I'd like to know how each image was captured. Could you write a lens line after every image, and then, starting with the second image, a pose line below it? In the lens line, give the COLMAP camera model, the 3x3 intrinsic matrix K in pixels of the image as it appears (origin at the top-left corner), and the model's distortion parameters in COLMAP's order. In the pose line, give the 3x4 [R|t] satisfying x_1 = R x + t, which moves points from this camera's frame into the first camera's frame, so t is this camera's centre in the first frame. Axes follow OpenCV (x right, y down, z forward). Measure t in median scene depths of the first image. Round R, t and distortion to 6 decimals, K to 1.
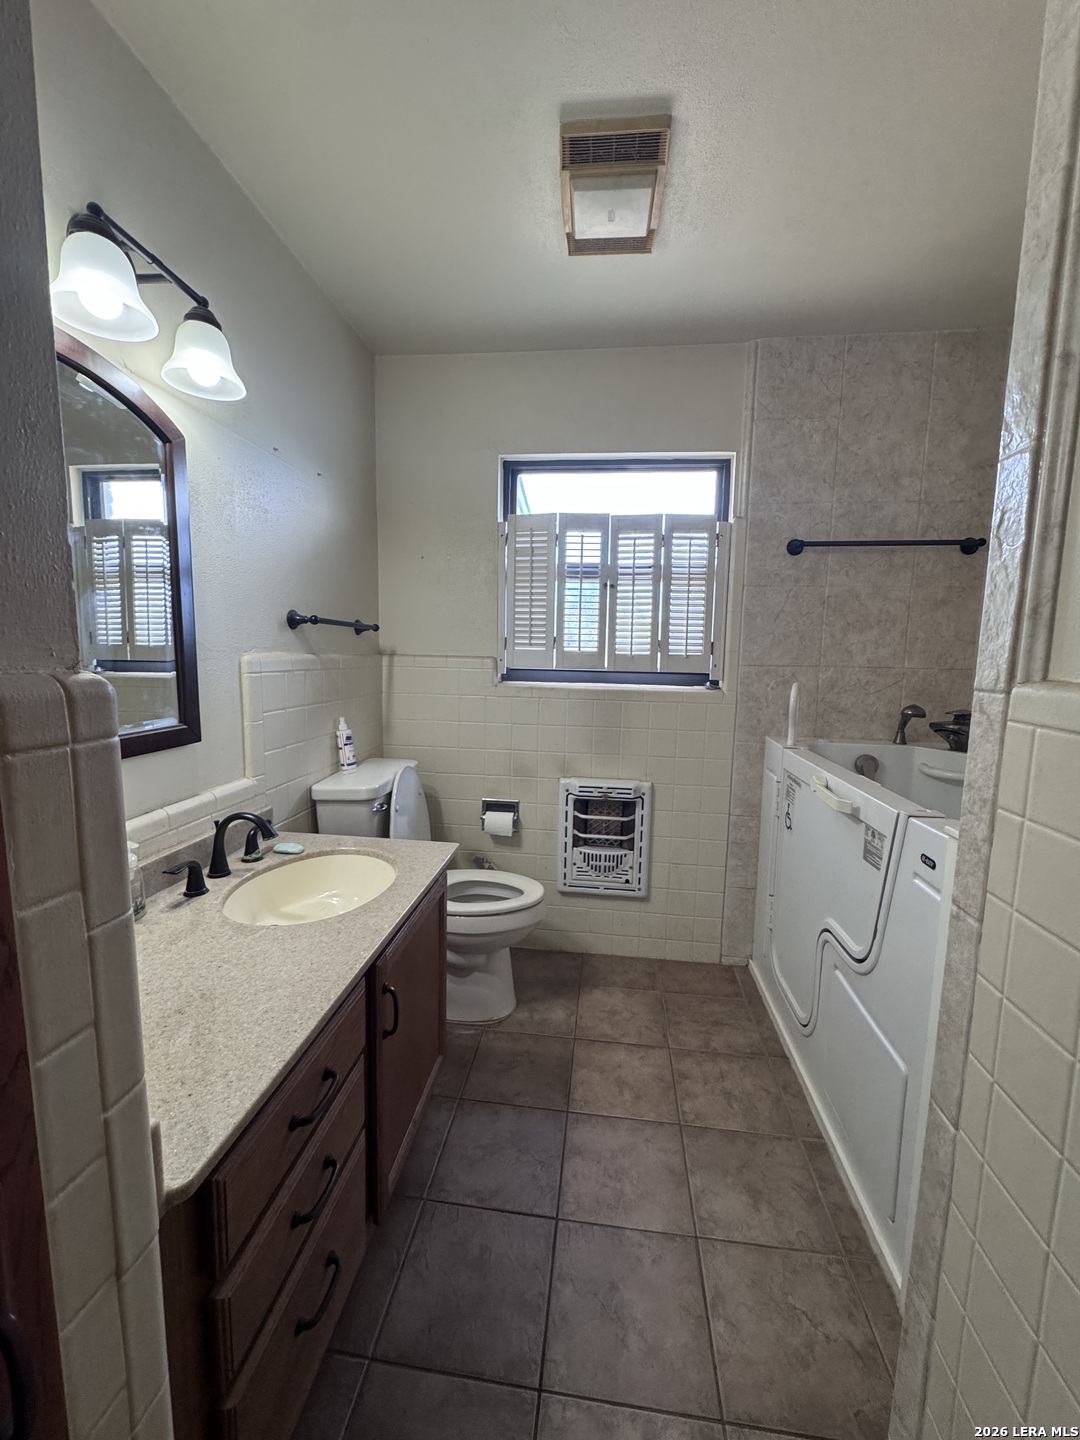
lens RADIAL K [[573.8, 0, 543.6], [0, 573.8, 719.4], [0, 0, 1]] dist [-0.005451, 0.000734]
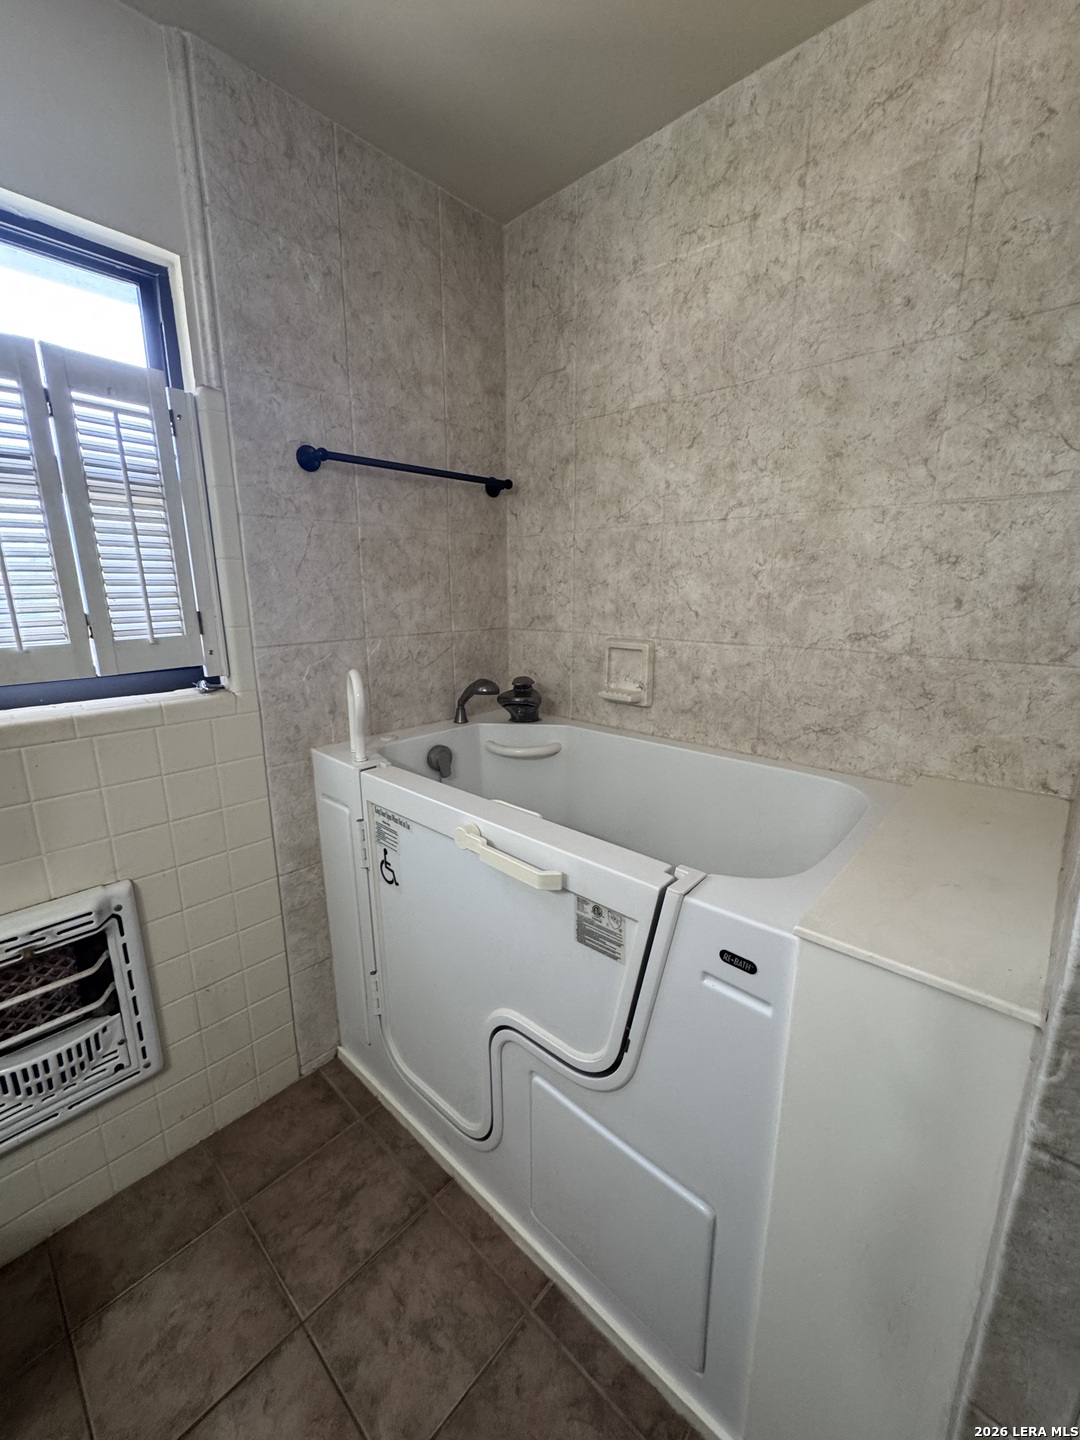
lens RADIAL K [[573.8, 0, 538.7], [0, 573.8, 718.6], [0, 0, 1]] dist [-0.005451, 0.000734]
pose [[0.585078, -0.202662, 0.785246, 0.023918], [0.110395, 0.979162, 0.170455, -0.094473], [-0.803428, -0.013042, 0.595259, 0.401904]]
